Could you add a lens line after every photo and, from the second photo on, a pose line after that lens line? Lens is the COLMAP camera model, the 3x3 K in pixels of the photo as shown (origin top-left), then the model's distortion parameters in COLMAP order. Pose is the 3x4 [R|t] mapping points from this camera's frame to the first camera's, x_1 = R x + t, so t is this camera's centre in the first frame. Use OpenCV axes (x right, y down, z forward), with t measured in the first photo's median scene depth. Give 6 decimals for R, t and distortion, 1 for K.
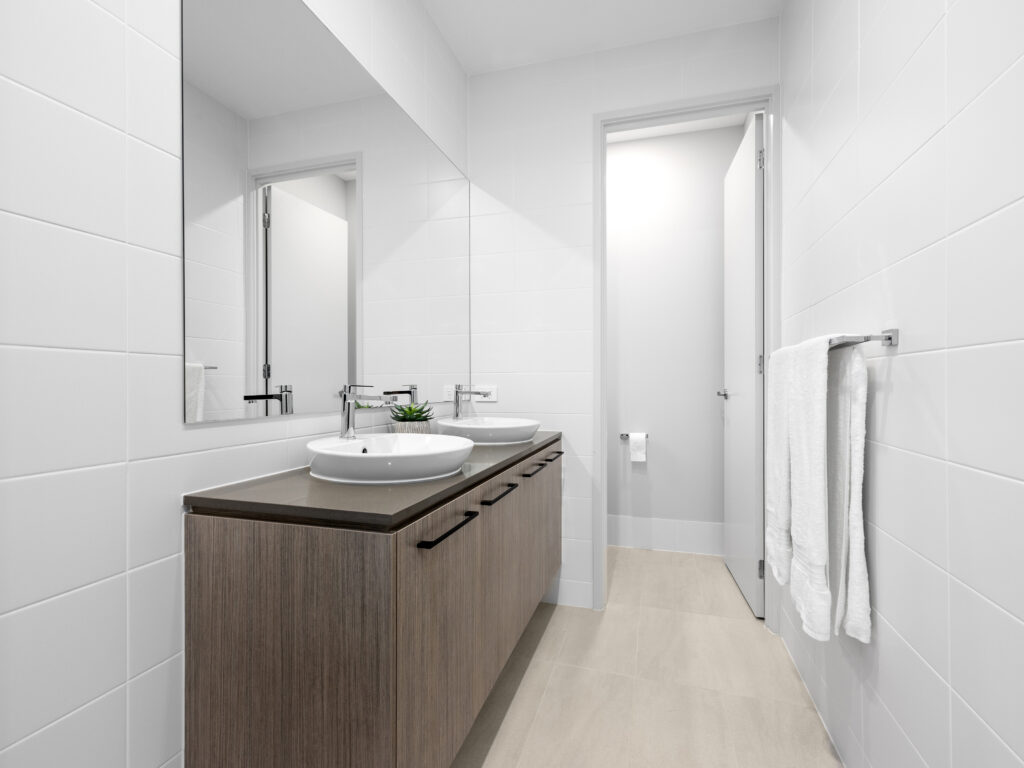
lens RADIAL K [[465.2, 0, 504.0], [0, 465.2, 381.9], [0, 0, 1]] dist [-0.003354, 0.001542]
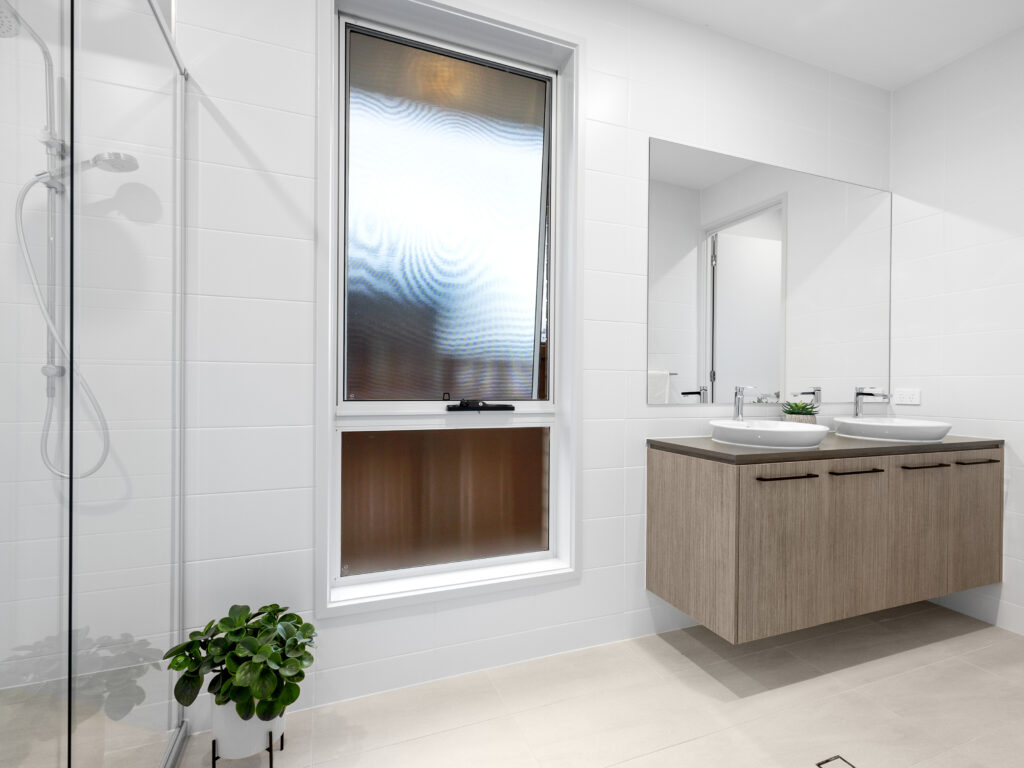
lens RADIAL K [[465.2, 0, 506.9], [0, 465.2, 385.8], [0, 0, 1]] dist [-0.003354, 0.001542]
pose [[0.588651, 0.009048, -0.808336, 0.448967], [-0.005912, 0.999959, 0.006888, -0.002035], [0.808365, 0.000724, 0.588681, -0.526475]]
